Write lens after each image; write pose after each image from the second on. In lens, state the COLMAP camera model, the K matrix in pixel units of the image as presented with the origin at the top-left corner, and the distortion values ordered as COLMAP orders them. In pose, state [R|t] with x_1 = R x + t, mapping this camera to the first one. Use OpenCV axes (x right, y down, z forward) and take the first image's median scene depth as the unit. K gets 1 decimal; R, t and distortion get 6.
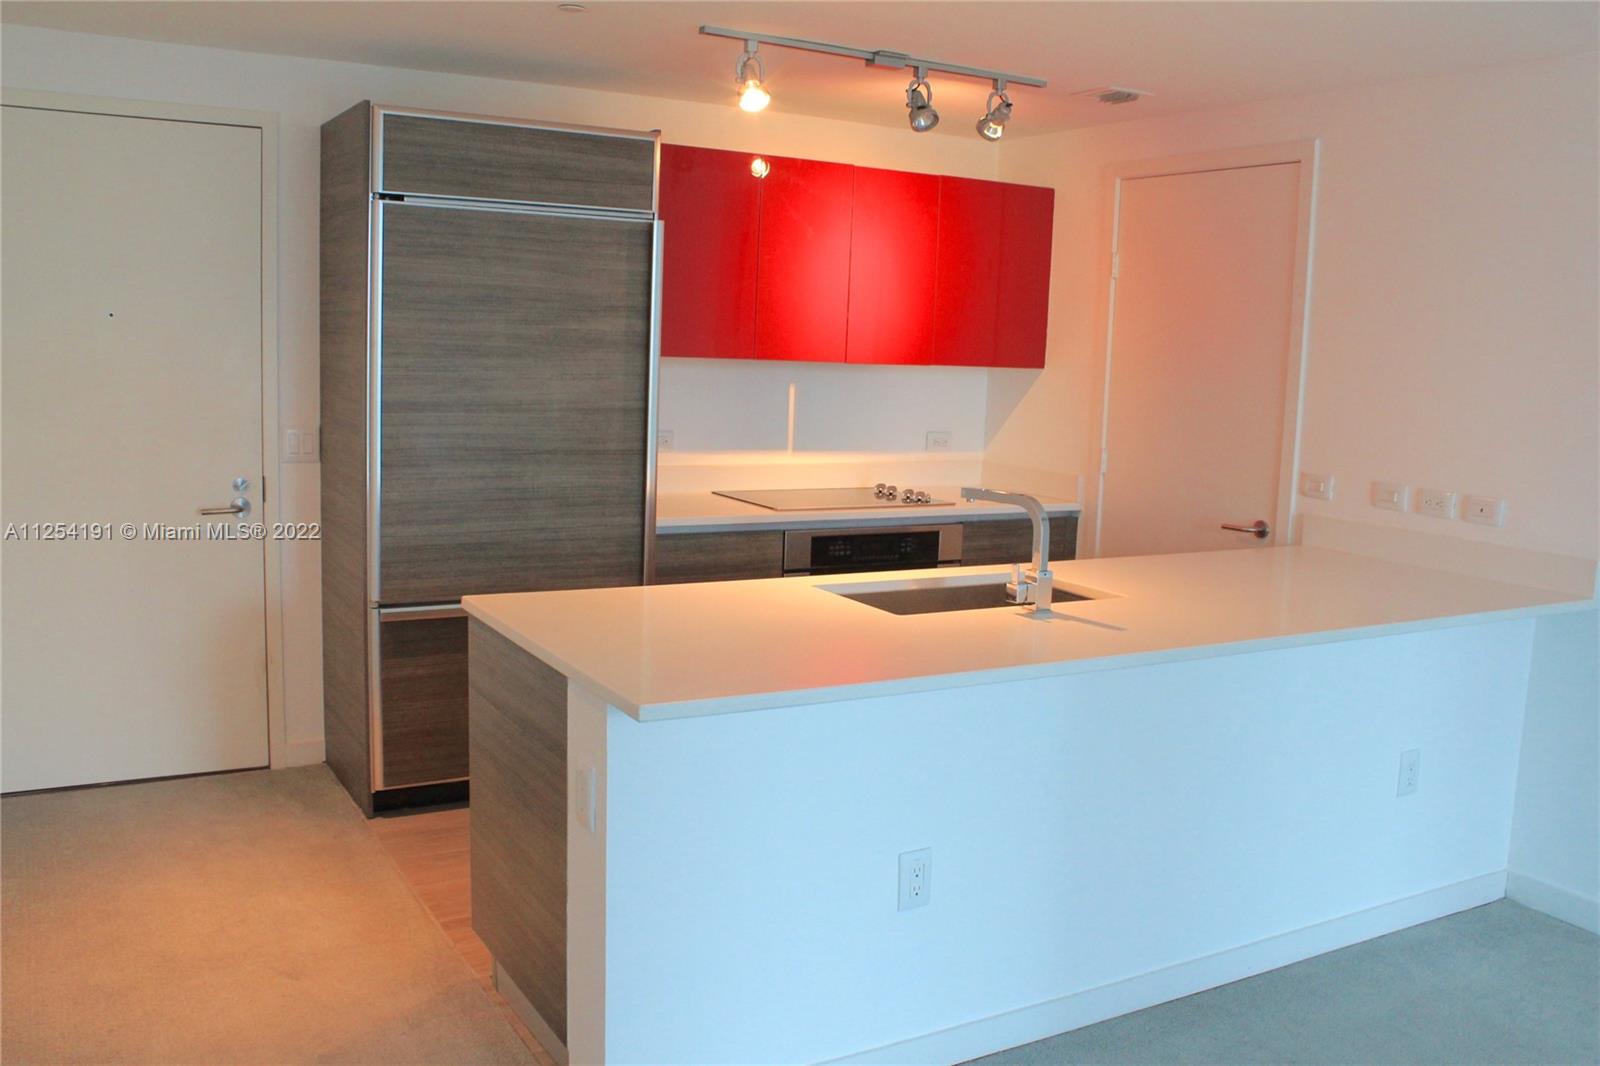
lens RADIAL K [[1365.6, 0, 800.0], [0, 1365.6, 533.0], [0, 0, 1]] dist [-0.097589, 0.009377]
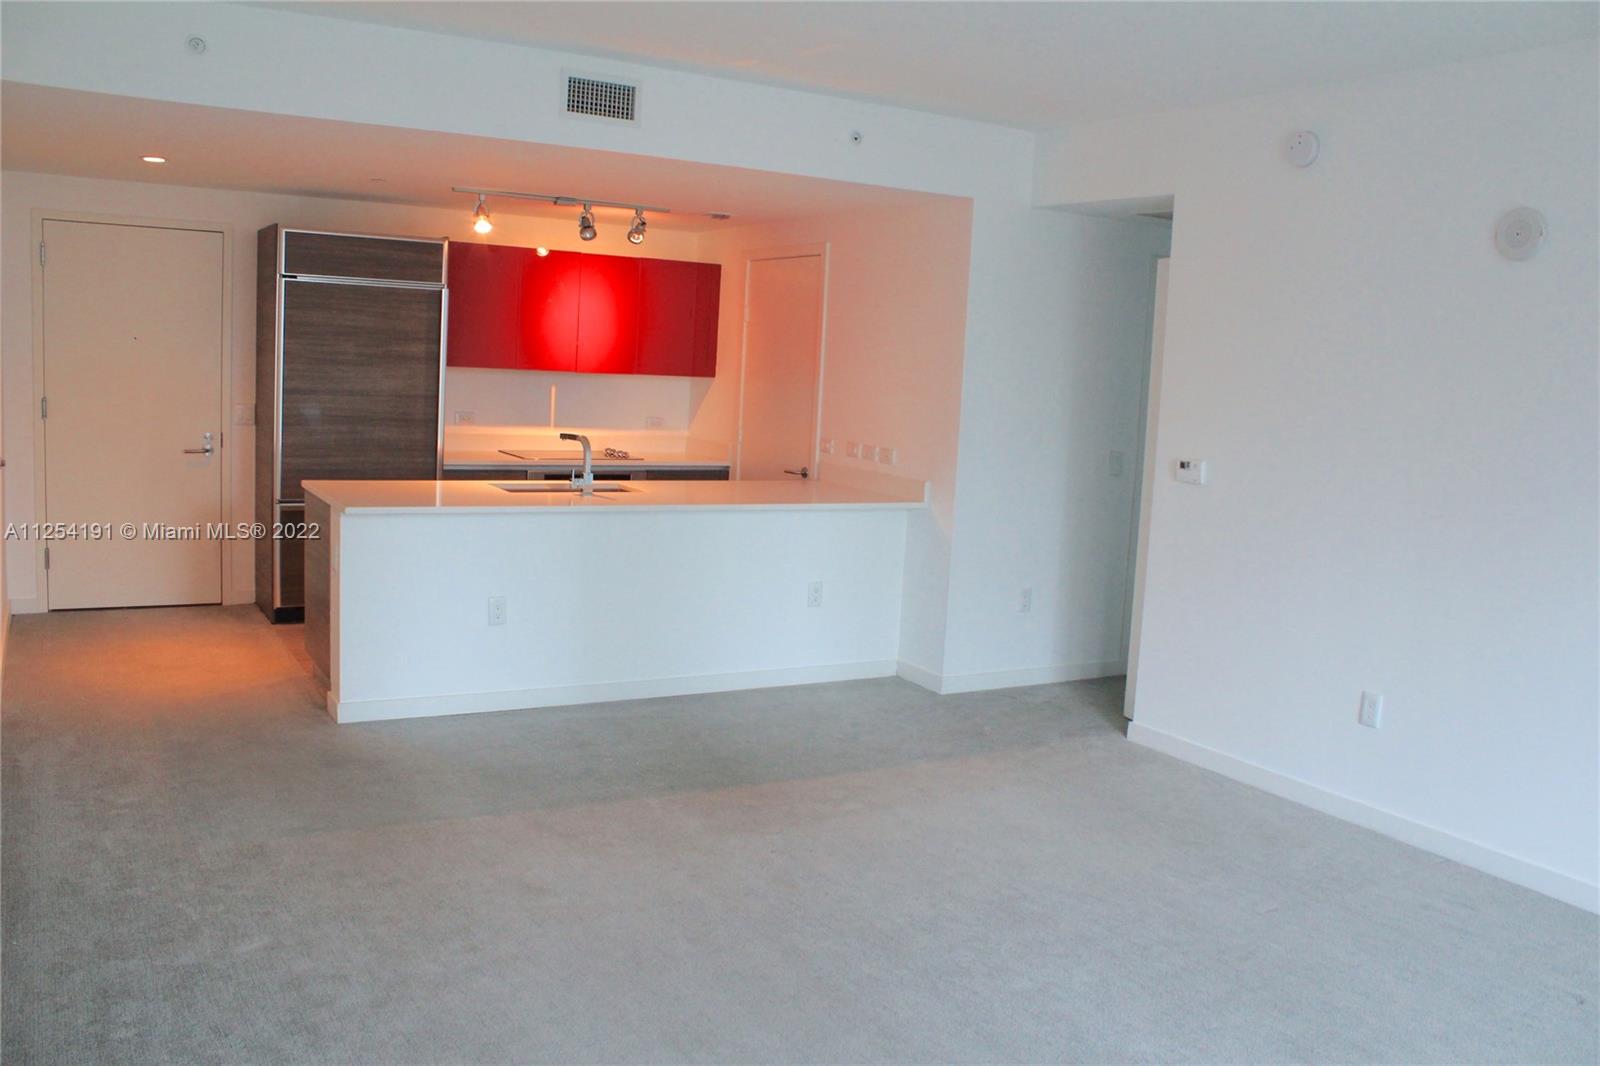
lens RADIAL K [[1365.6, 0, 800.0], [0, 1365.6, 533.0], [0, 0, 1]] dist [-0.097589, 0.009377]
pose [[0.999715, 0.016902, -0.016855, 0.390096], [-0.017161, 0.999735, -0.015352, 0.104640], [0.016591, 0.015637, 0.999740, -0.736896]]
